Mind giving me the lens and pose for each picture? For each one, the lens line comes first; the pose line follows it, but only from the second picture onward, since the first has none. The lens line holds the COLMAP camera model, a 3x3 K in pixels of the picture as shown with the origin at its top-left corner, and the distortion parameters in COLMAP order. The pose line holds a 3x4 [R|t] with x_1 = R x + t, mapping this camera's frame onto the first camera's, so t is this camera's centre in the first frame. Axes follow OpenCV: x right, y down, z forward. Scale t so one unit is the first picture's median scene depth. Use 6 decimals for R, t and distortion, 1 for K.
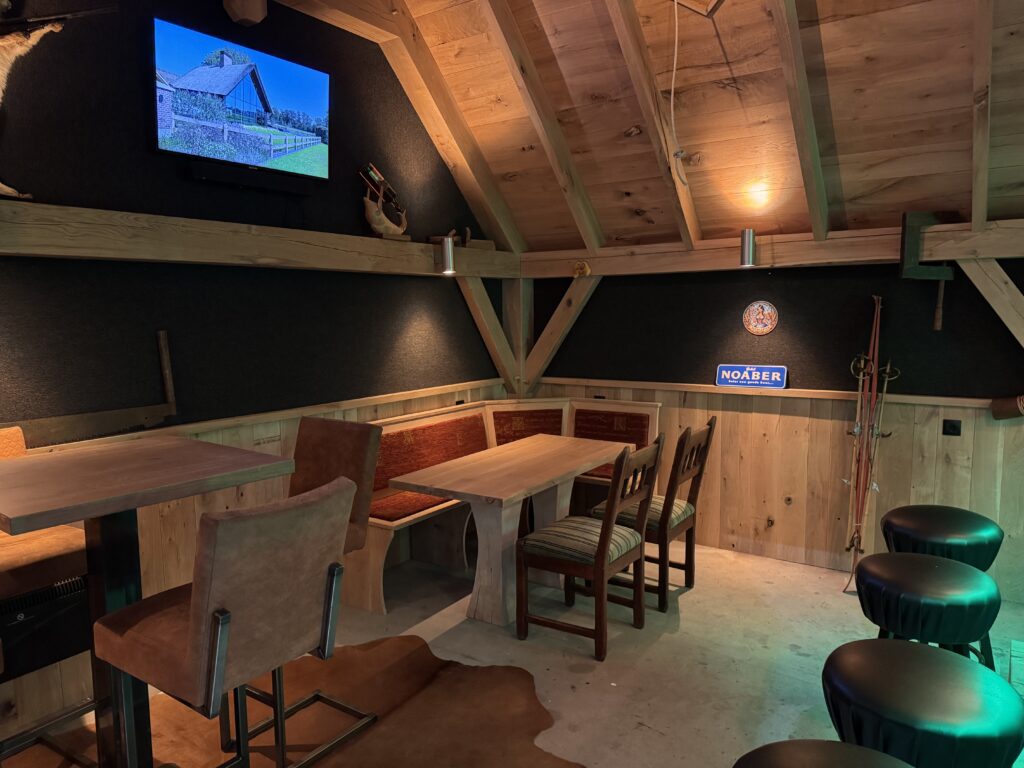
lens RADIAL K [[719.9, 0, 488.9], [0, 719.9, 385.6], [0, 0, 1]] dist [0.082462, -0.120934]
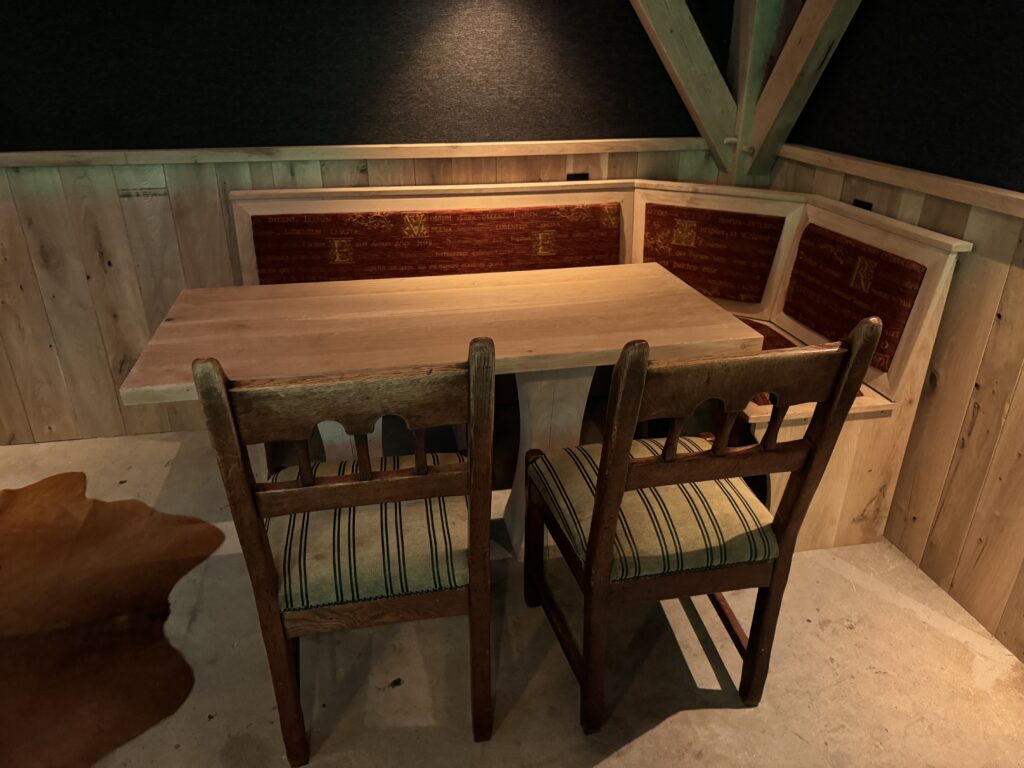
lens RADIAL K [[720.4, 0, 507.5], [0, 720.4, 389.0], [0, 0, 1]] dist [0.089468, -0.112803]
pose [[0.718740, 0.308412, -0.623133, 0.328195], [-0.083580, 0.928061, 0.362928, -0.023853], [0.690237, -0.208769, 0.692812, 0.559237]]
